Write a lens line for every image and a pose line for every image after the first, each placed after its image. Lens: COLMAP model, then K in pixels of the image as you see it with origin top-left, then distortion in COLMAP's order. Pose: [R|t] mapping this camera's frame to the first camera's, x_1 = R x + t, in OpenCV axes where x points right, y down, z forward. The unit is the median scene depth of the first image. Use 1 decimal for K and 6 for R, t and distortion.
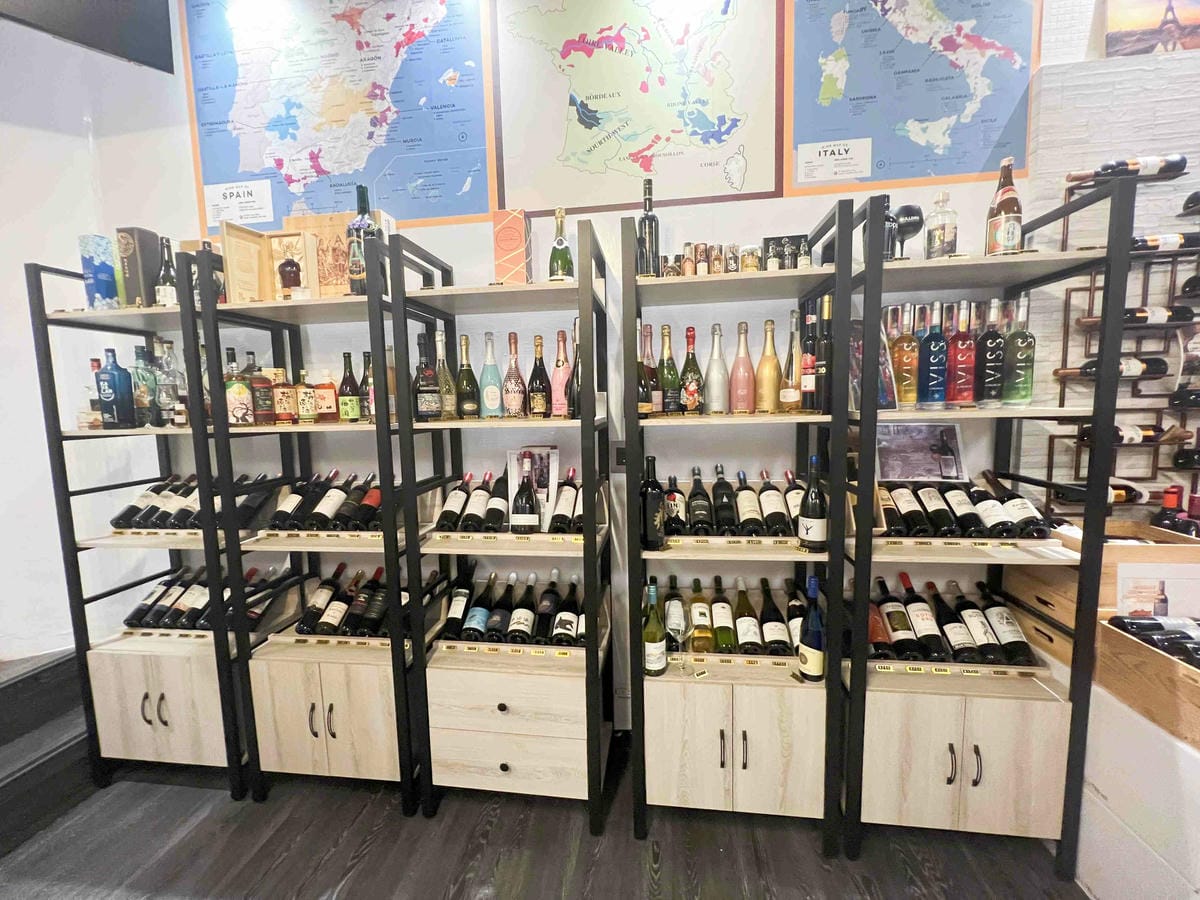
lens RADIAL K [[482.1, 0, 600.0], [0, 482.1, 450.0], [0, 0, 1]] dist [0.000028, -0.000003]
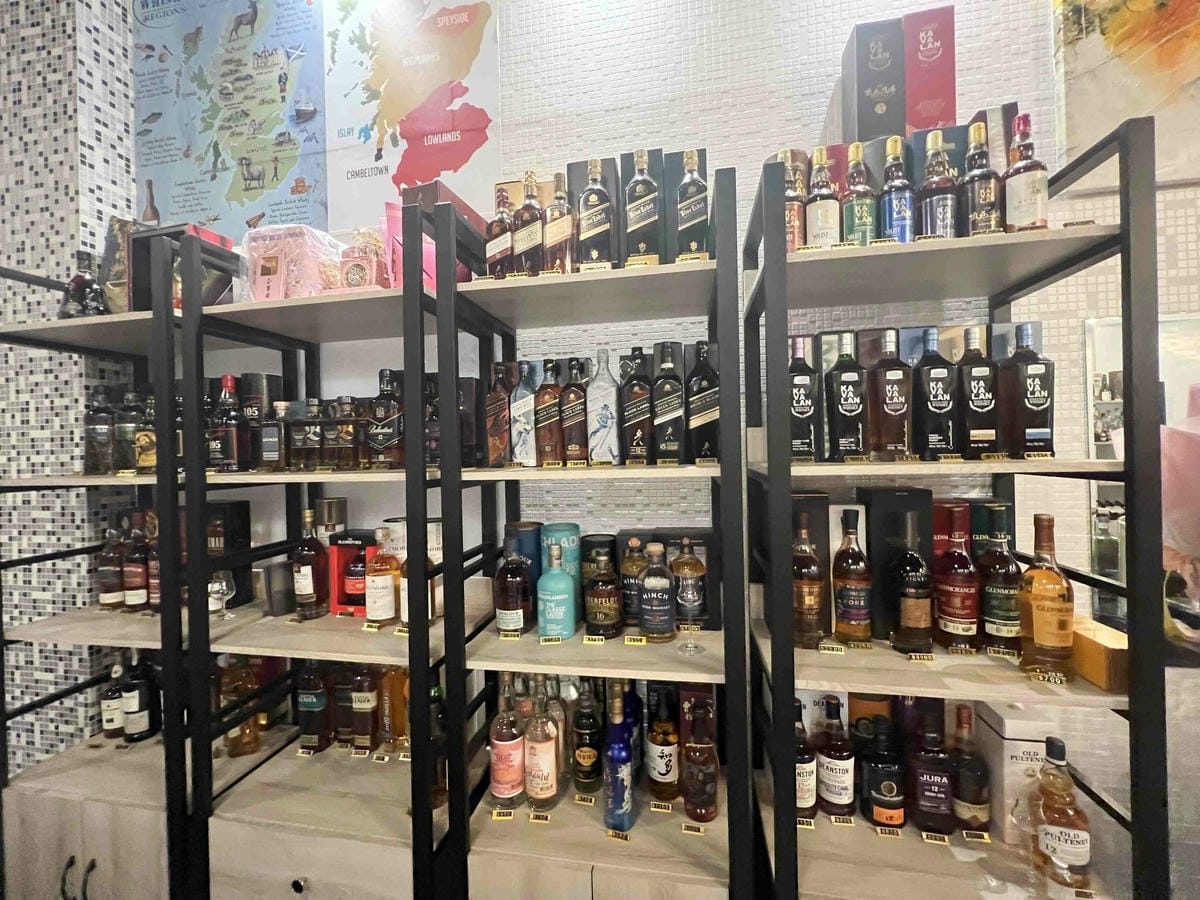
lens RADIAL K [[486.8, 0, 593.0], [0, 486.8, 456.8], [0, 0, 1]] dist [-0.001360, -0.000086]
pose [[0.997023, 0.003323, -0.077029, -0.136963], [-0.010451, 0.995675, -0.092320, -0.013183], [0.076389, 0.092850, 0.992745, 0.301693]]
